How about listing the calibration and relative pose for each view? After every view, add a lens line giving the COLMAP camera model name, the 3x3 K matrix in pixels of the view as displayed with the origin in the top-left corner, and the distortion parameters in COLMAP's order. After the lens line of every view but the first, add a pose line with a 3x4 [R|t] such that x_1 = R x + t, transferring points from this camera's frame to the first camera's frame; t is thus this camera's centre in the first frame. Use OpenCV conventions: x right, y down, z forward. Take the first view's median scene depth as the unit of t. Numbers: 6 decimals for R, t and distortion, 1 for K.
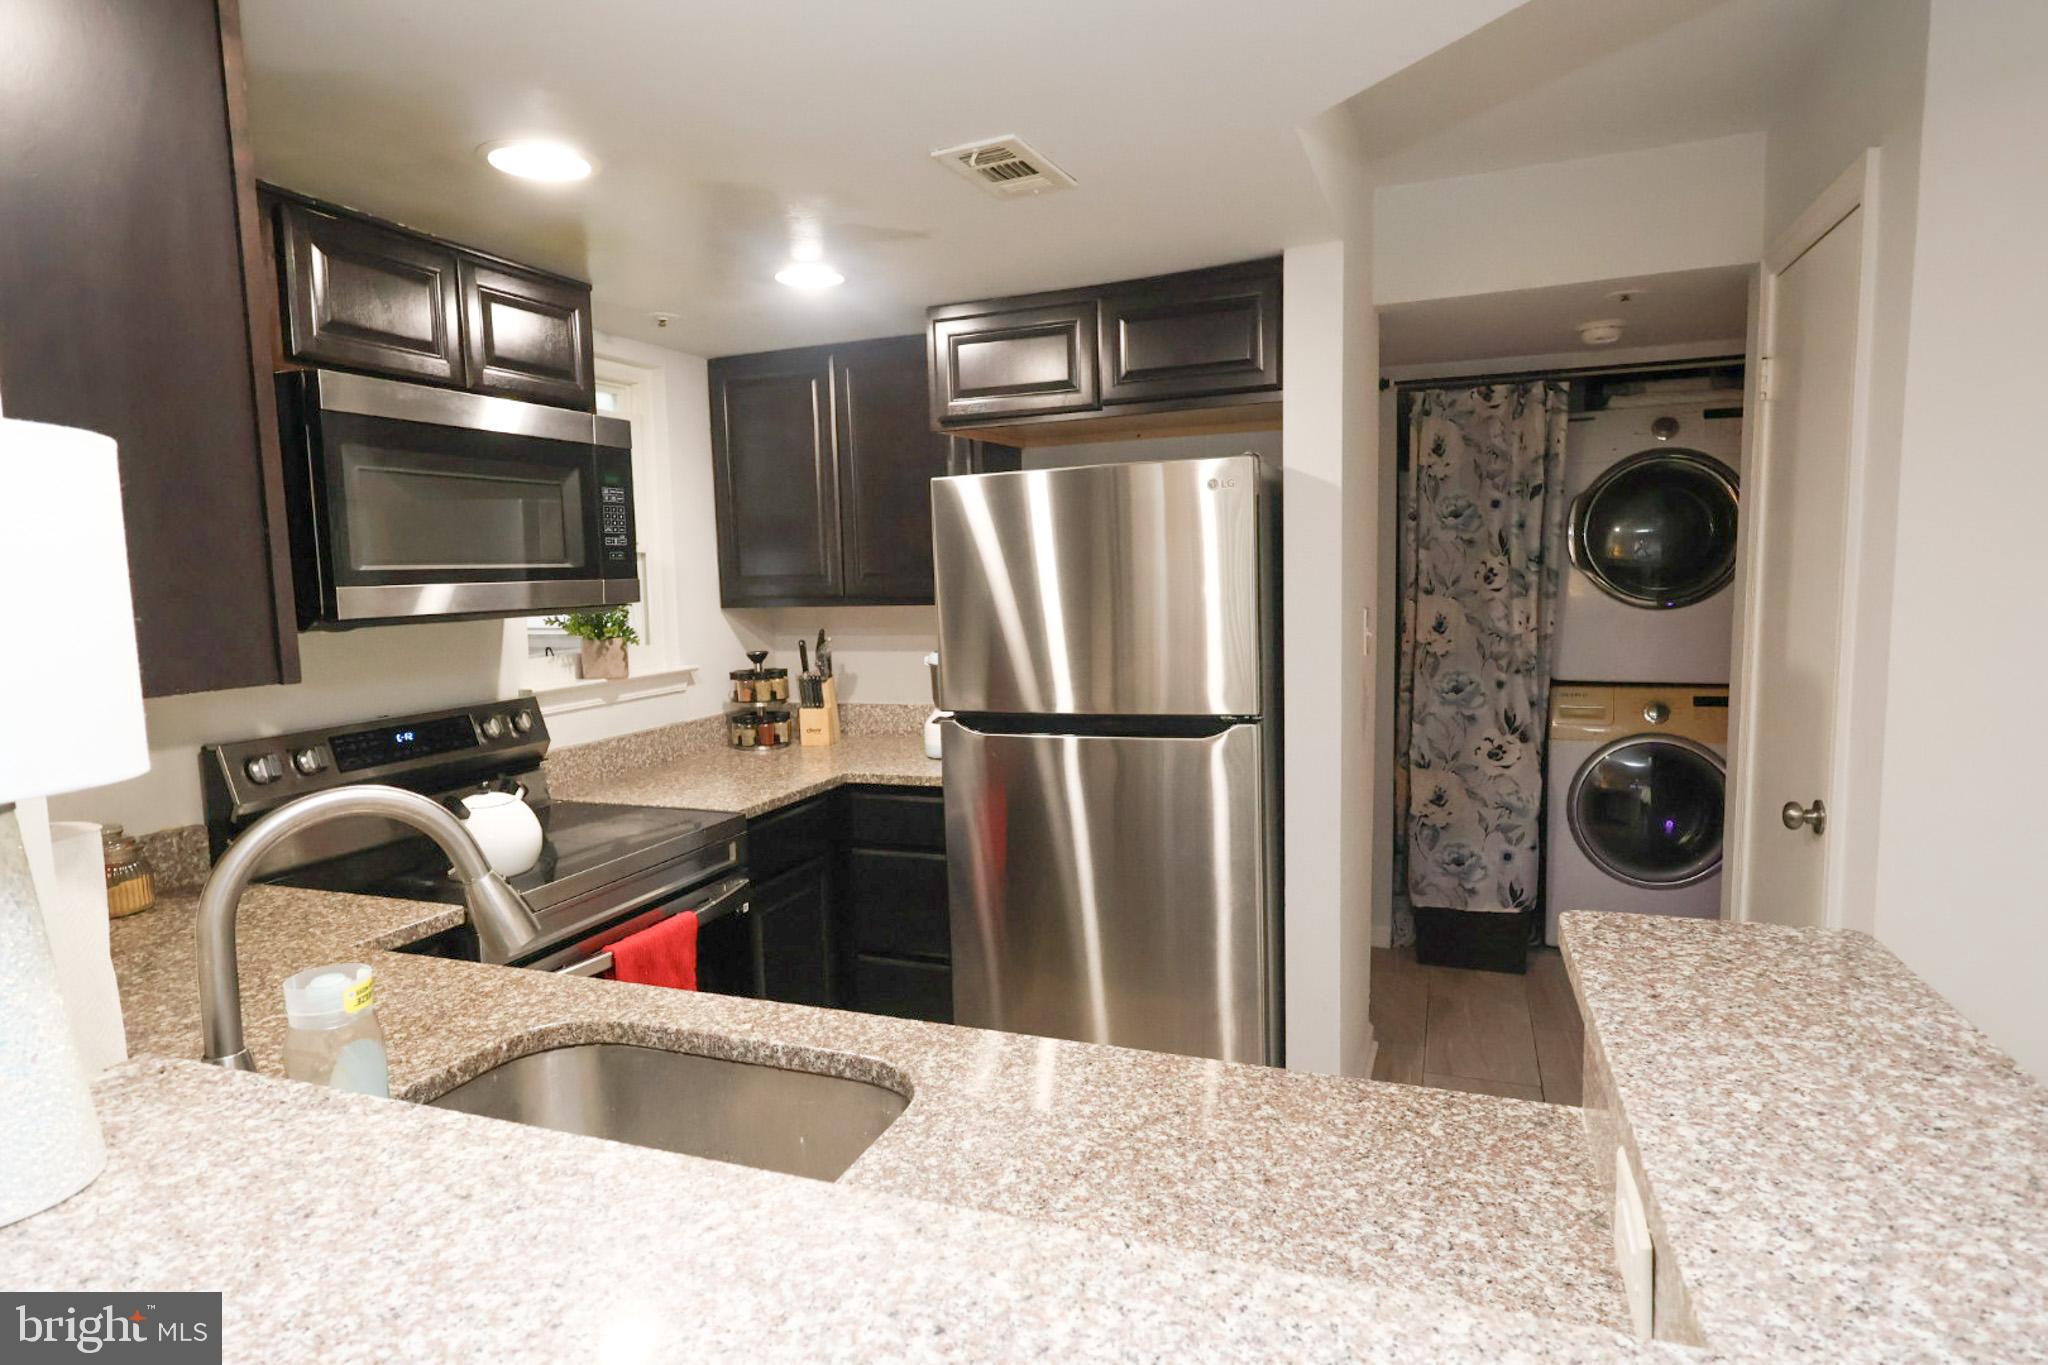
lens RADIAL K [[1120.0, 0, 1021.8], [0, 1120.0, 685.5], [0, 0, 1]] dist [0.001476, 0.000147]
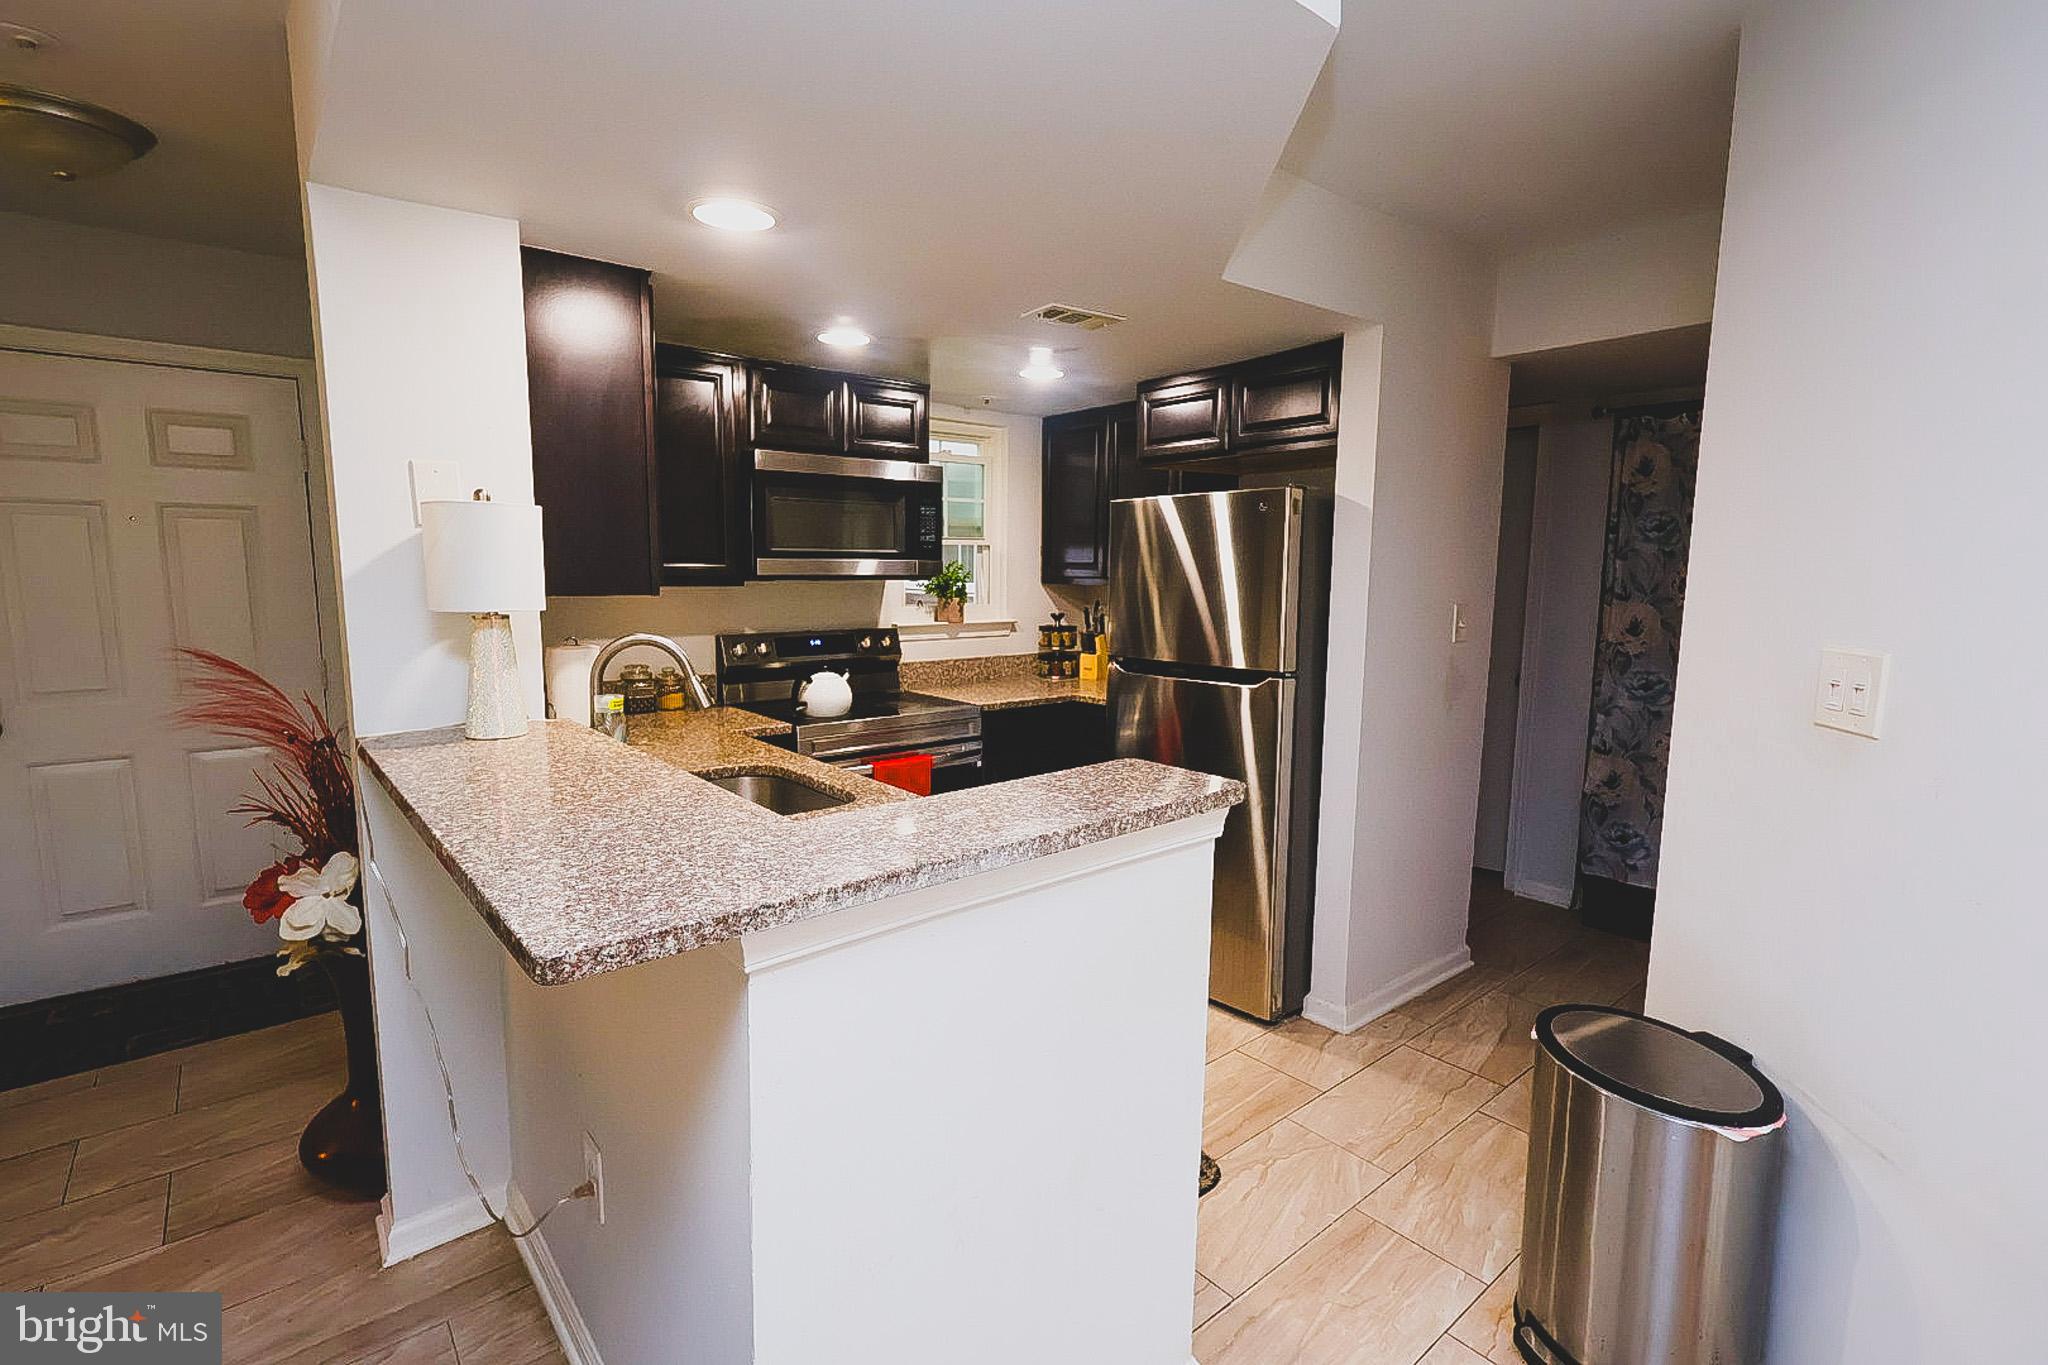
lens RADIAL K [[936.6, 0, 1011.6], [0, 936.6, 683.1], [0, 0, 1]] dist [-0.001086, 0.001443]
pose [[0.871871, 0.095412, -0.480351, 0.343257], [-0.083100, 0.995437, 0.046891, 0.009922], [0.482633, -0.000966, 0.875822, -0.136235]]
